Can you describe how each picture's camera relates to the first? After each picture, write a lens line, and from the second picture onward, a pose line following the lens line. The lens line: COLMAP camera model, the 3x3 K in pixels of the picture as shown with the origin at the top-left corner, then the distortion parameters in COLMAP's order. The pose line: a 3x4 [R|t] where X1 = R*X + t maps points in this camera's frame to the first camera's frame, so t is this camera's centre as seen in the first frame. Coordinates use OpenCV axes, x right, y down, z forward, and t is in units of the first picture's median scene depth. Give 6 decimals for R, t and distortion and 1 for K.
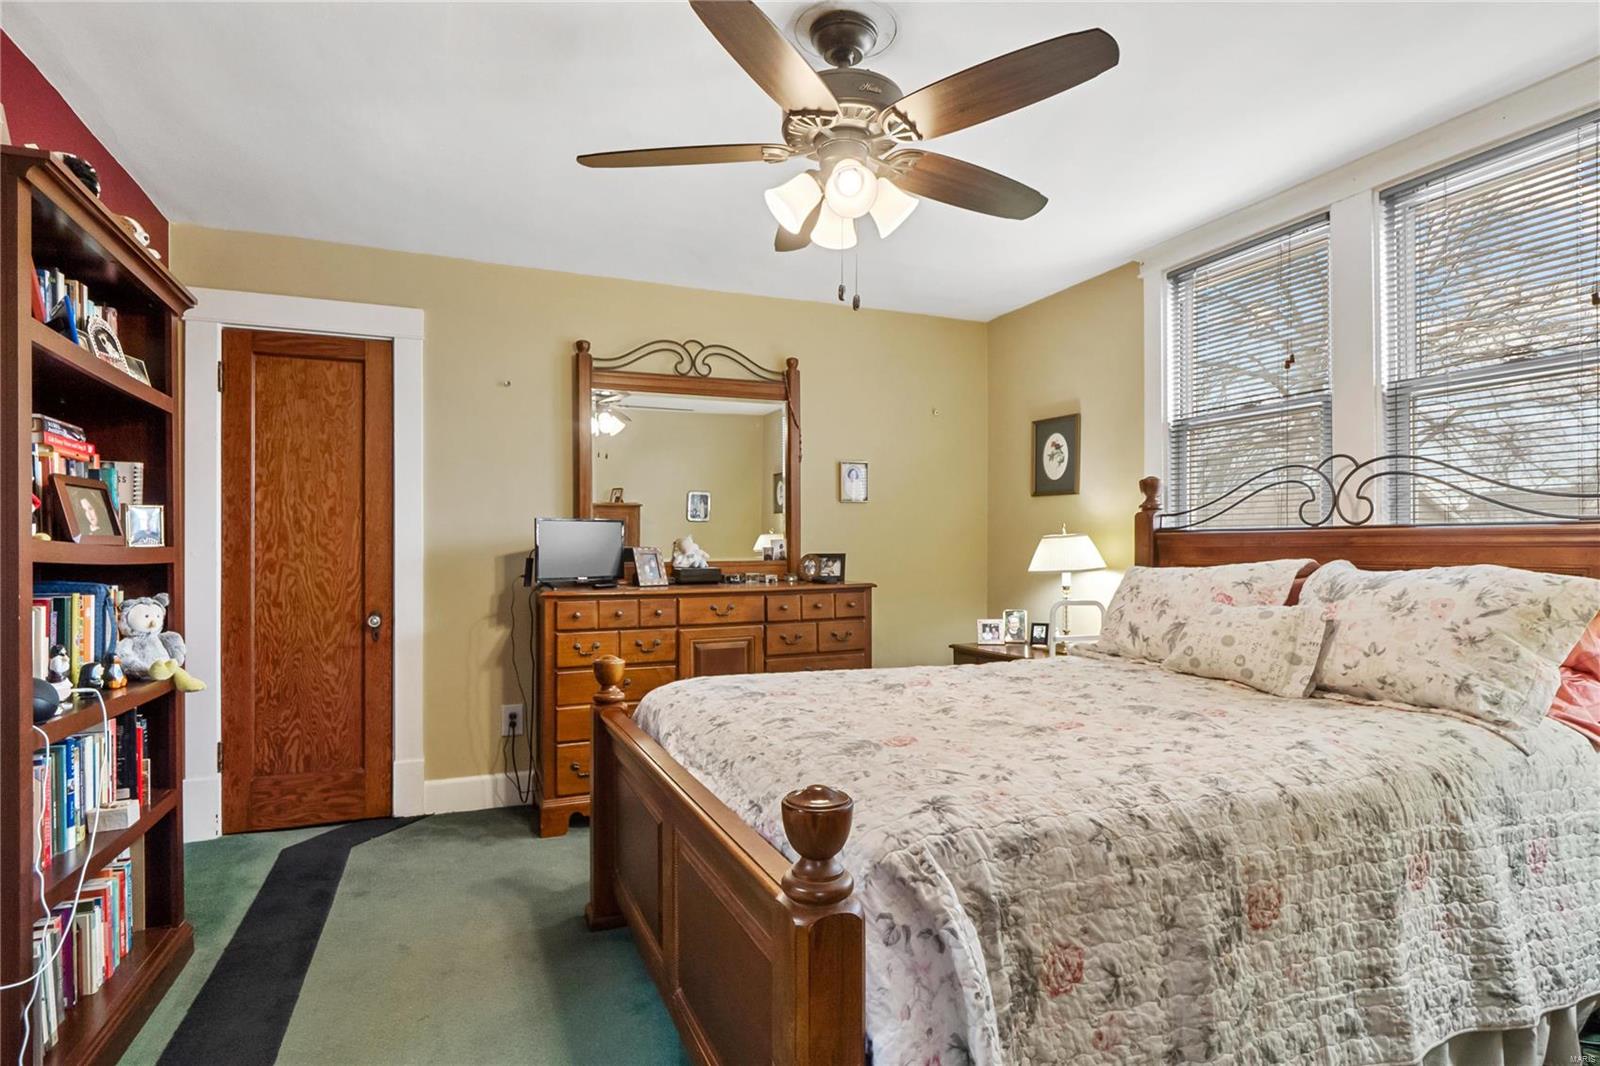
lens RADIAL K [[815.4, 0, 797.1], [0, 815.4, 544.4], [0, 0, 1]] dist [0.001107, -0.004546]
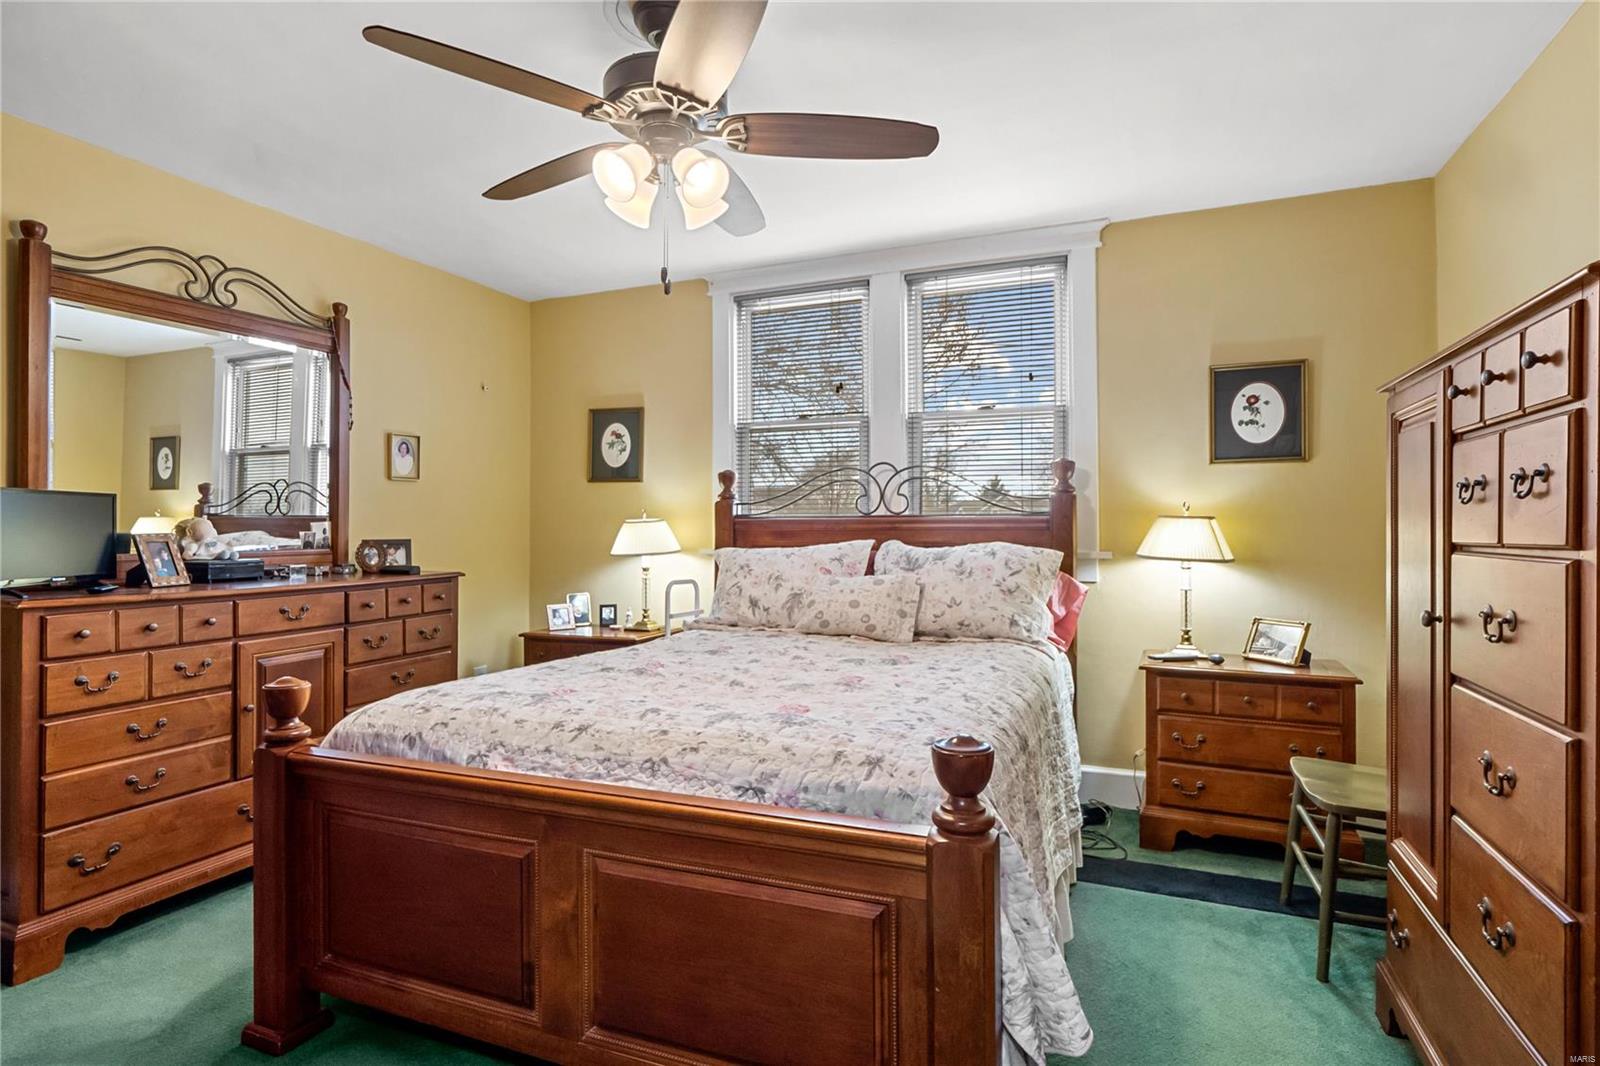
lens RADIAL K [[815.4, 0, 801.3], [0, 815.4, 522.5], [0, 0, 1]] dist [0.001107, -0.004546]
pose [[0.715455, 0.005307, 0.698639, -0.300329], [0.000063, 0.999971, -0.007661, 0.000006], [-0.698659, 0.005525, 0.715433, 0.100902]]
